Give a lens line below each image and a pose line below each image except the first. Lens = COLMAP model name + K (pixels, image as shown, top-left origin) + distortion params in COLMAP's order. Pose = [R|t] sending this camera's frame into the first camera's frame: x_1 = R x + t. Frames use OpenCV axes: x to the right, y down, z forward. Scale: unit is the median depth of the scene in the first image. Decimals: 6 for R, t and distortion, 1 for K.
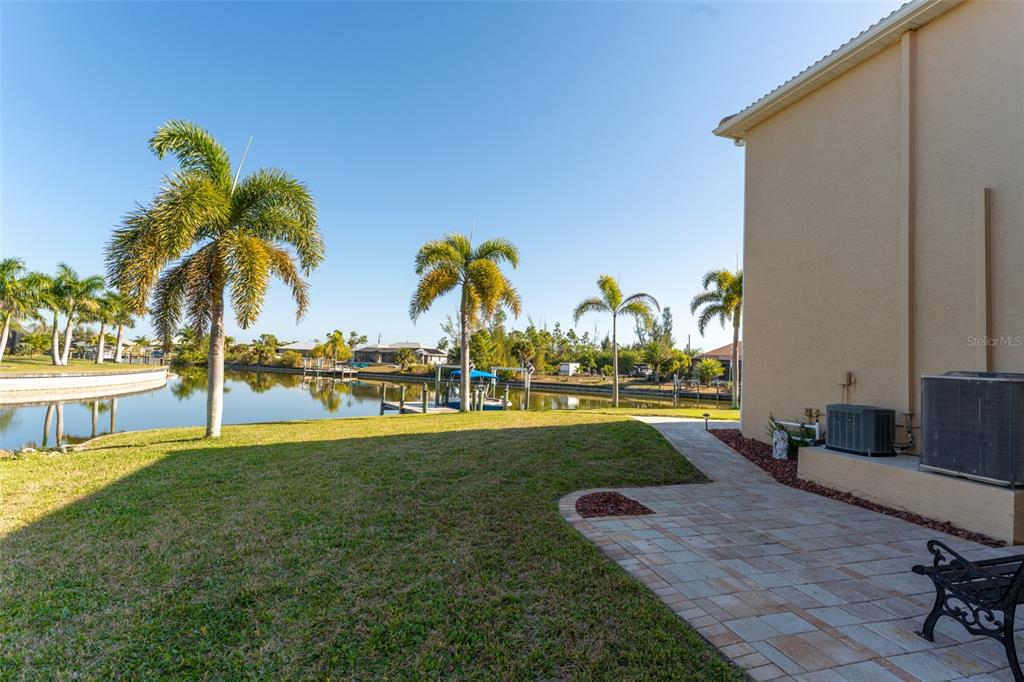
lens RADIAL K [[470.5, 0, 514.3], [0, 470.5, 339.6], [0, 0, 1]] dist [-0.003752, -0.000746]
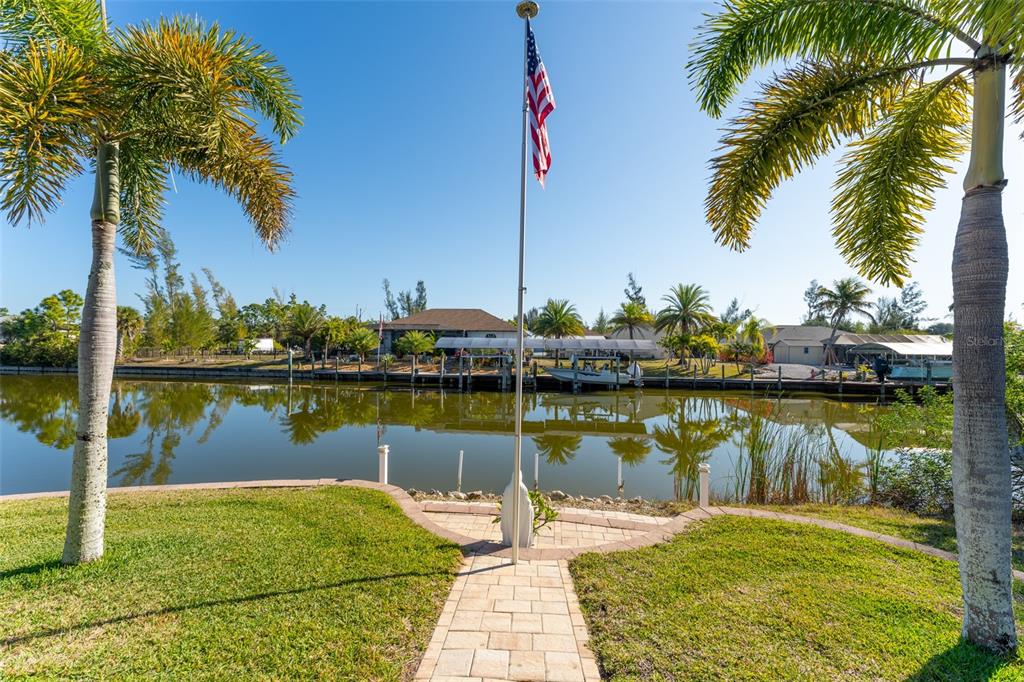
lens RADIAL K [[411.3, 0, 505.8], [0, 411.3, 340.1], [0, 0, 1]] dist [-0.007237, 0.001031]
pose [[0.932380, -0.022958, 0.360749, 0.280353], [0.005993, 0.998826, 0.048074, 0.023053], [-0.361429, -0.042661, 0.931423, 0.215250]]
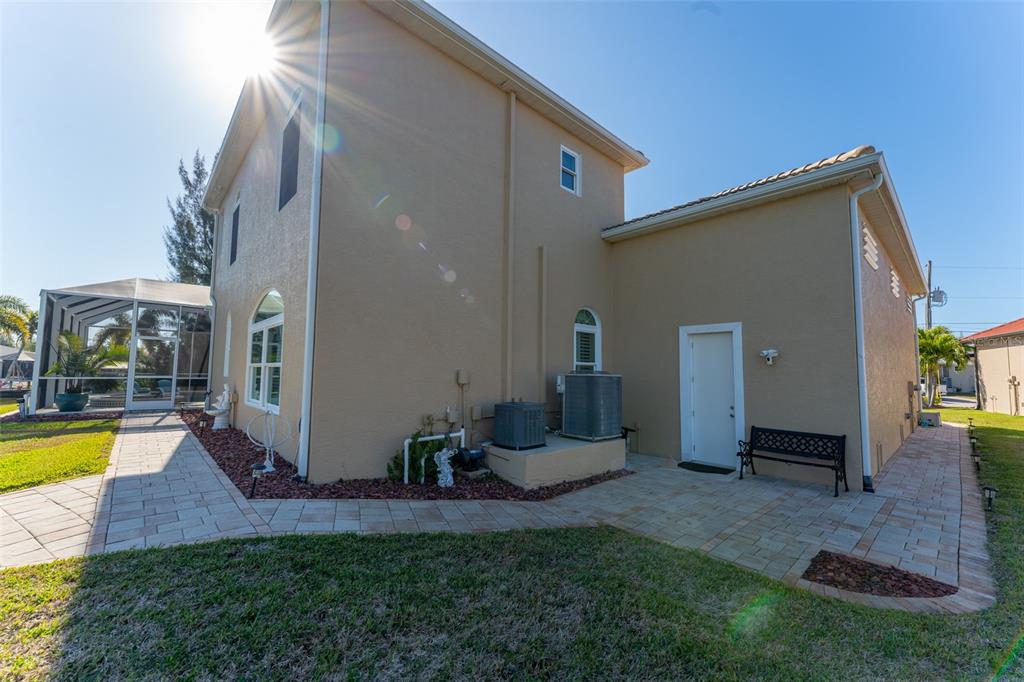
lens RADIAL K [[411.3, 0, 508.9], [0, 411.3, 349.2], [0, 0, 1]] dist [-0.007237, 0.001031]
pose [[-0.412764, 0.005662, 0.910820, -0.009759], [-0.076903, 0.996193, -0.041044, 0.005267], [-0.907586, -0.086986, -0.410758, 0.124733]]
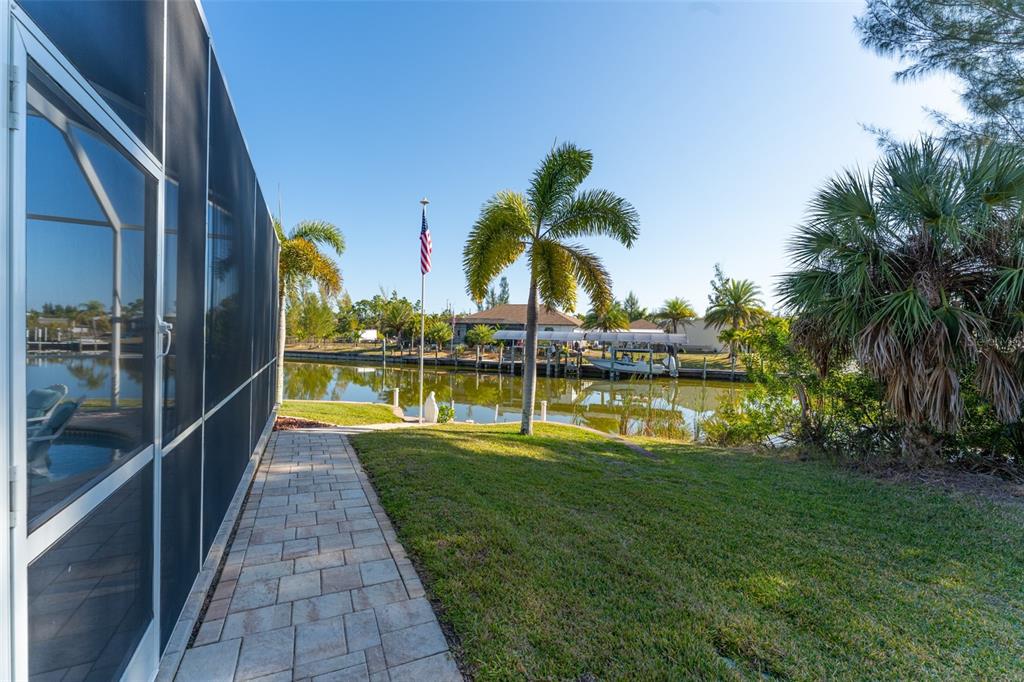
lens RADIAL K [[411.3, 0, 504.7], [0, 411.3, 344.3], [0, 0, 1]] dist [-0.007237, 0.001031]
pose [[0.990115, -0.019983, 0.138828, 0.307170], [0.009399, 0.997027, 0.076478, 0.018792], [-0.139944, -0.074418, 0.987359, 0.134598]]
